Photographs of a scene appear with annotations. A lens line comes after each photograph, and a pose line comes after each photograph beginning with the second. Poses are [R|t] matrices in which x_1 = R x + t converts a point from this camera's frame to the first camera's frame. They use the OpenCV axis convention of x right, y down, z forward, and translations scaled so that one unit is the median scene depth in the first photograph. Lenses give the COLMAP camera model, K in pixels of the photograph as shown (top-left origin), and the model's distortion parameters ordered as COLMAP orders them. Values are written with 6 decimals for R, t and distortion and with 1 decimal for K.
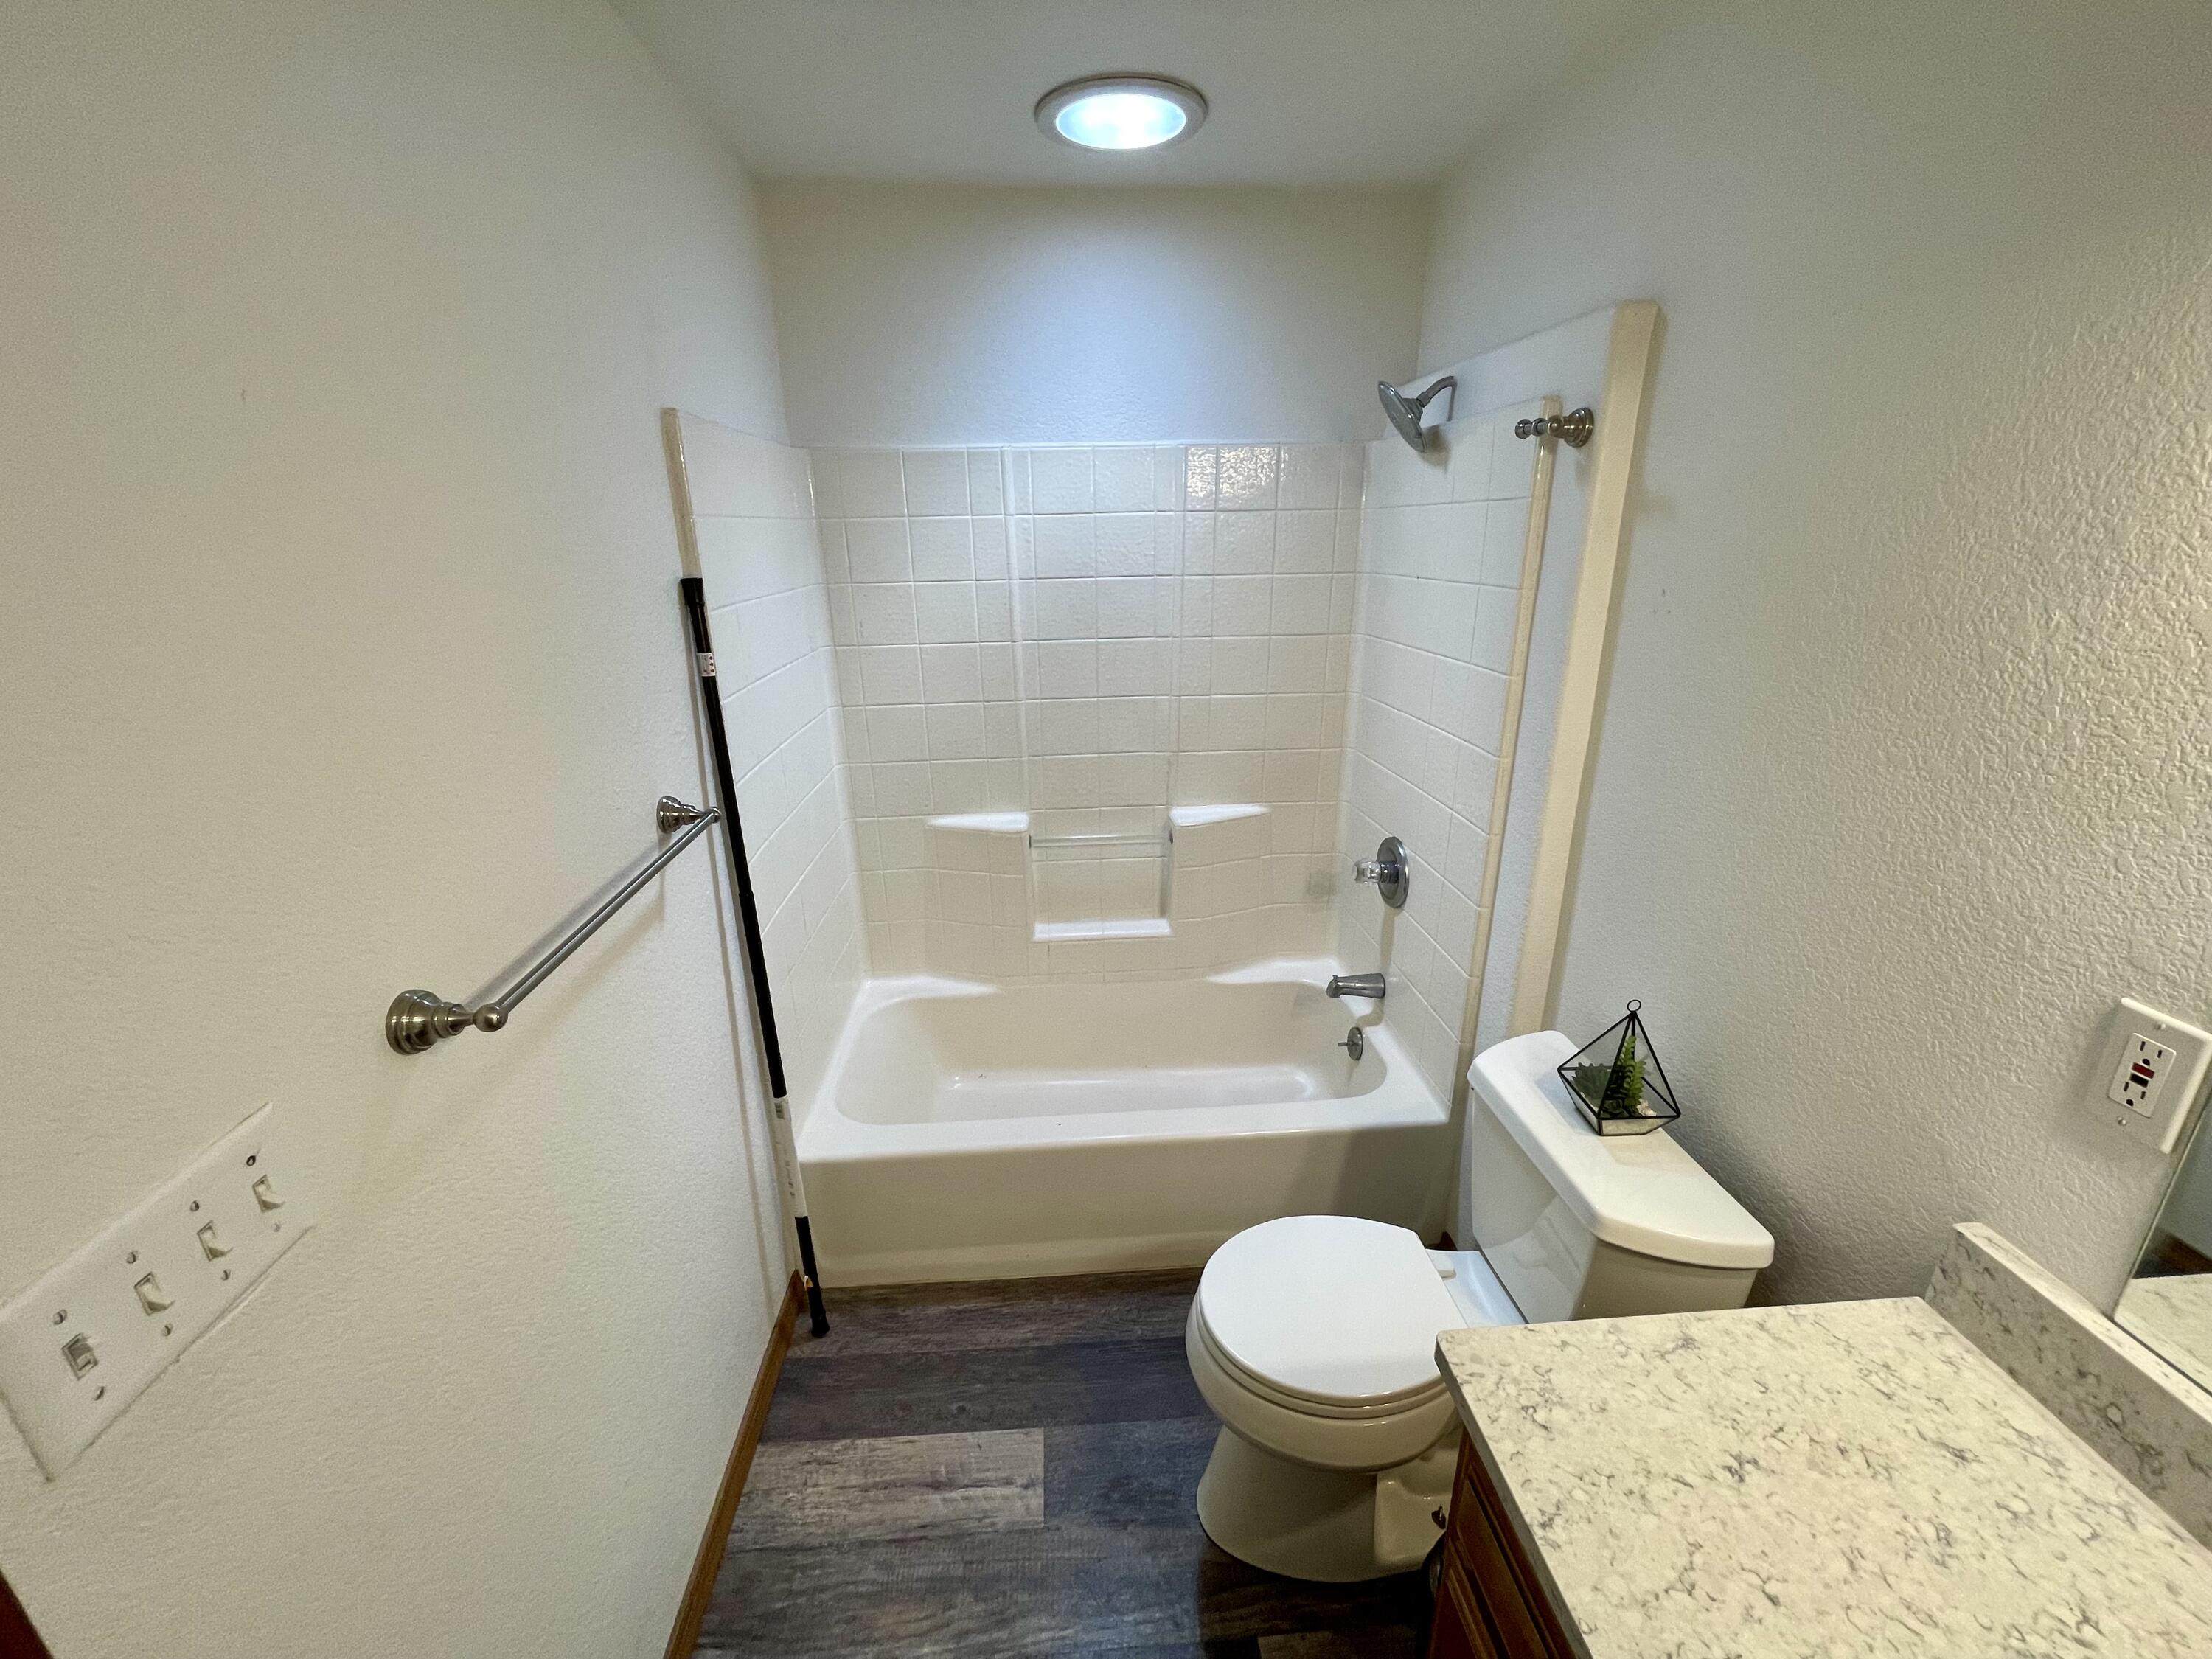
lens RADIAL K [[892.4, 0, 1101.9], [0, 892.4, 830.1], [0, 0, 1]] dist [-0.002402, 0.000414]
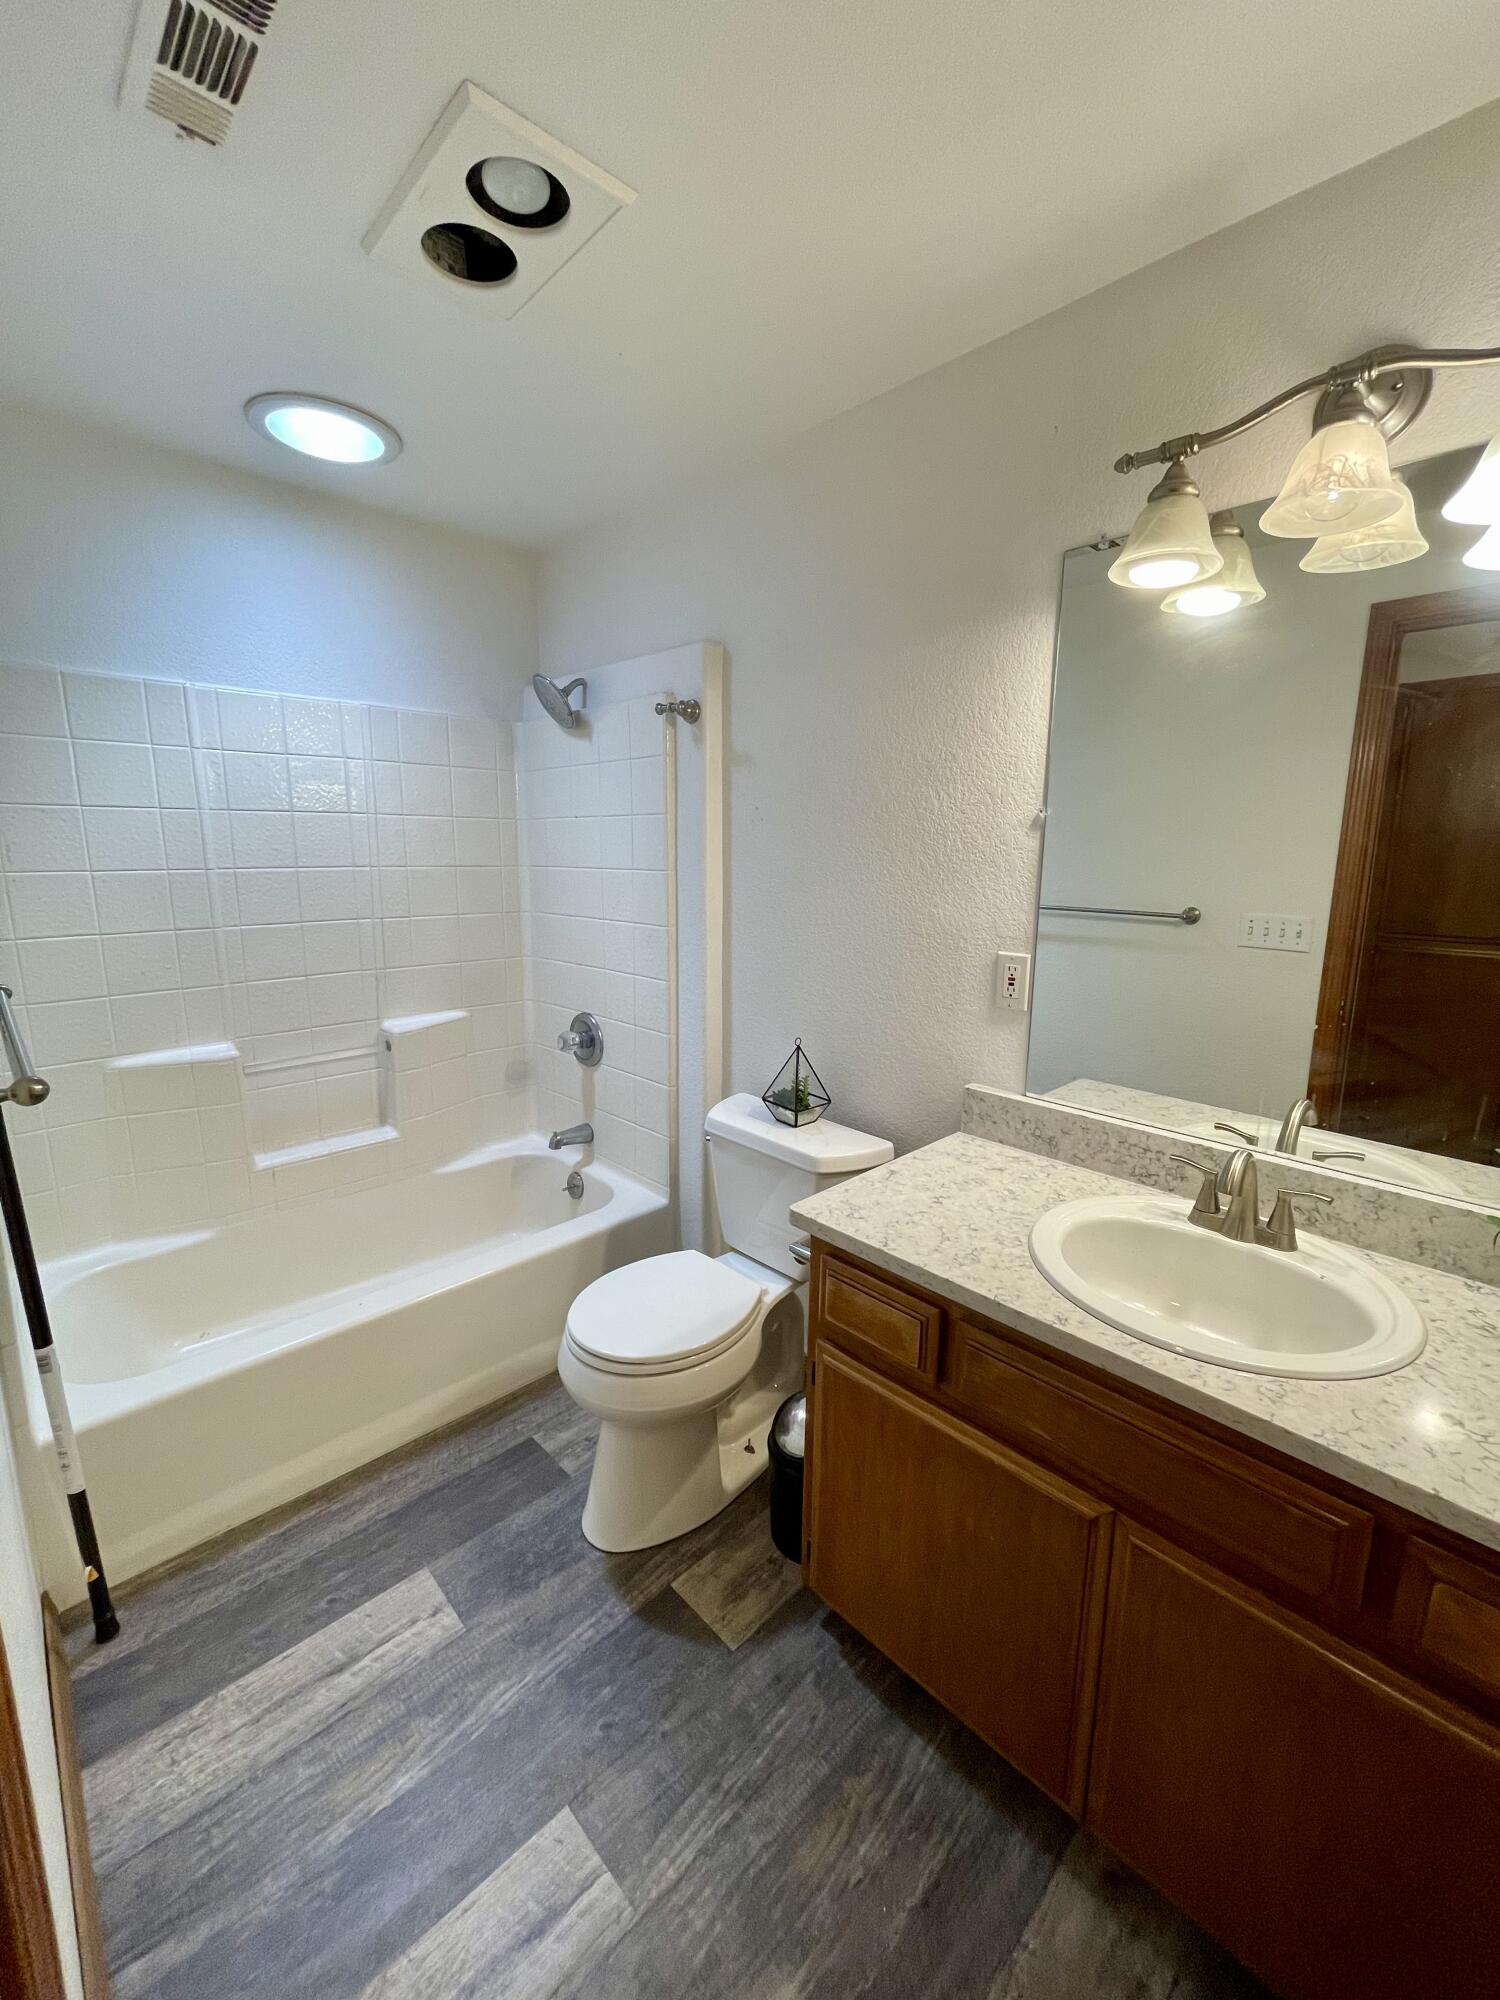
lens RADIAL K [[806.9, 0, 750.1], [0, 806.9, 993.3], [0, 0, 1]] dist [-0.002402, 0.000414]
pose [[0.761587, -0.094755, 0.641099, -0.320060], [0.188429, 0.978891, -0.079161, 0.160038], [-0.620065, 0.181090, 0.763365, -0.077860]]
